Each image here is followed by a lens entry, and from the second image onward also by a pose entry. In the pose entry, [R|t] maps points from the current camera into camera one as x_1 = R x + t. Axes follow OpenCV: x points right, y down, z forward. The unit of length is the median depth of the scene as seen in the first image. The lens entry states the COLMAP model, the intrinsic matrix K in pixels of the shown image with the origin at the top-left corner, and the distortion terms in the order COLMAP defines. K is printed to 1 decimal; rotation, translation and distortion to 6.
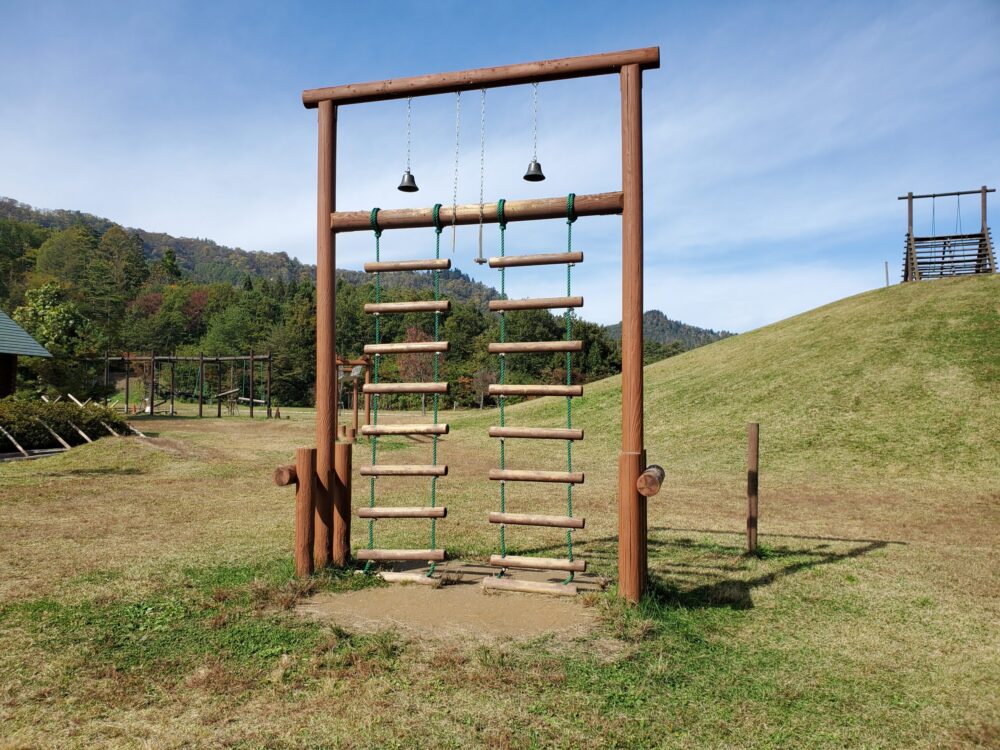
lens RADIAL K [[770.6, 0, 490.1], [0, 770.6, 374.4], [0, 0, 1]] dist [0.006152, 0.047211]
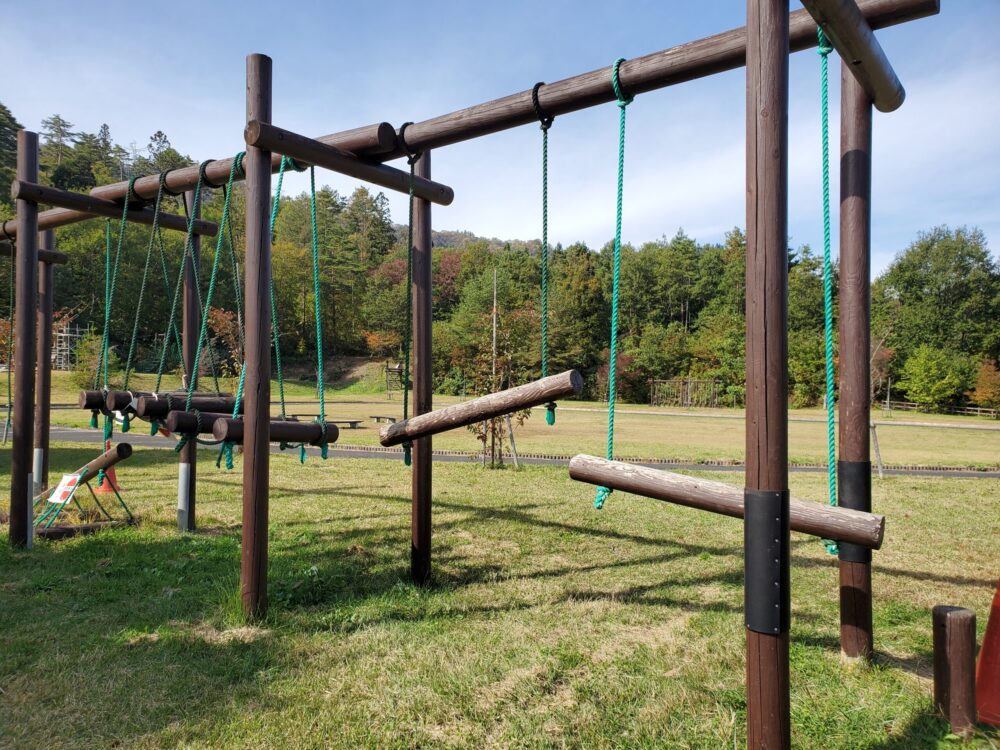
lens RADIAL K [[772.8, 0, 510.5], [0, 772.8, 378.5], [0, 0, 1]] dist [0.267347, 0.000489]
pose [[0.956092, -0.006693, -0.292991, -0.080798], [0.013156, 0.999712, 0.020092, 0.005800], [0.292772, -0.023065, 0.955904, 0.240578]]
